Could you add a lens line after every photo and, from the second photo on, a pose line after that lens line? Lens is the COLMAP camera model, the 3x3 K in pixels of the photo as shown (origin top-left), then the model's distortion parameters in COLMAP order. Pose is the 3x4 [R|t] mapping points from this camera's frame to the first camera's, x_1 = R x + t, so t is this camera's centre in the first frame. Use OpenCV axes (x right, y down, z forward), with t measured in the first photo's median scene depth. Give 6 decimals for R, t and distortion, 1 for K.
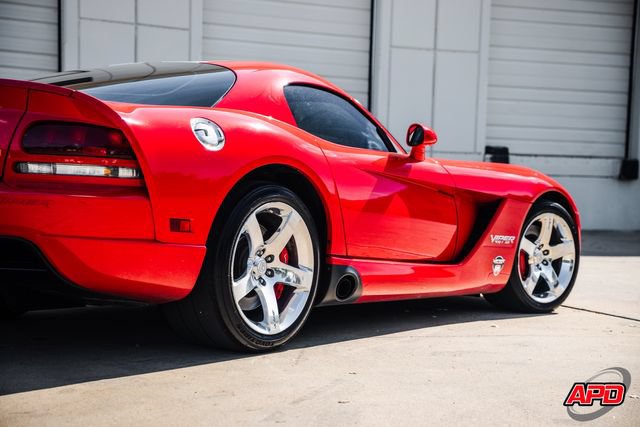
lens RADIAL K [[1093.4, 0, 304.3], [0, 1093.4, 212.4], [0, 0, 1]] dist [0.362752, 0.000000]
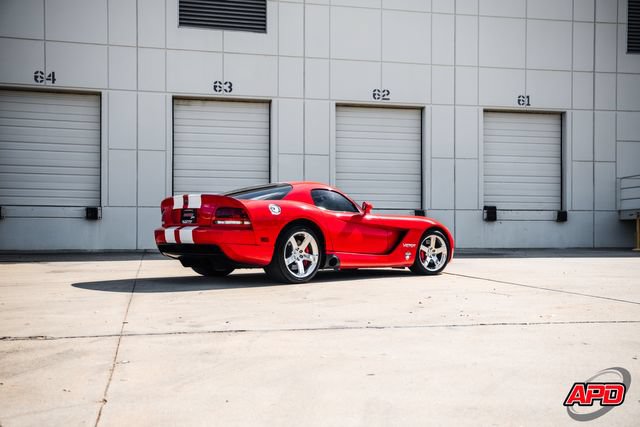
lens RADIAL K [[599.2, 0, 319.9], [0, 599.2, 227.3], [0, 0, 1]] dist [0.052816, 0.013158]
pose [[0.987475, -0.027218, -0.155411, 0.230862], [0.022484, 0.999230, -0.032140, 0.026677], [0.156166, 0.028243, 0.987327, -0.480060]]
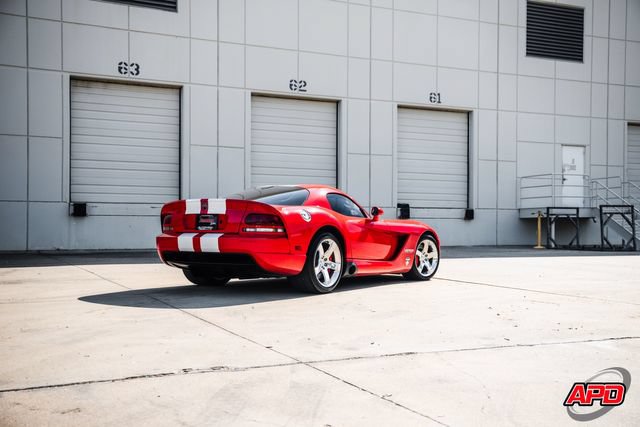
lens RADIAL K [[634.0, 0, 315.9], [0, 634.0, 229.4], [0, 0, 1]] dist [0.068649, 0.000000]
pose [[0.999059, -0.024017, 0.036118, -0.097179], [0.024598, 0.999574, -0.015730, -0.007720], [-0.035725, 0.016604, 0.999224, -0.507743]]
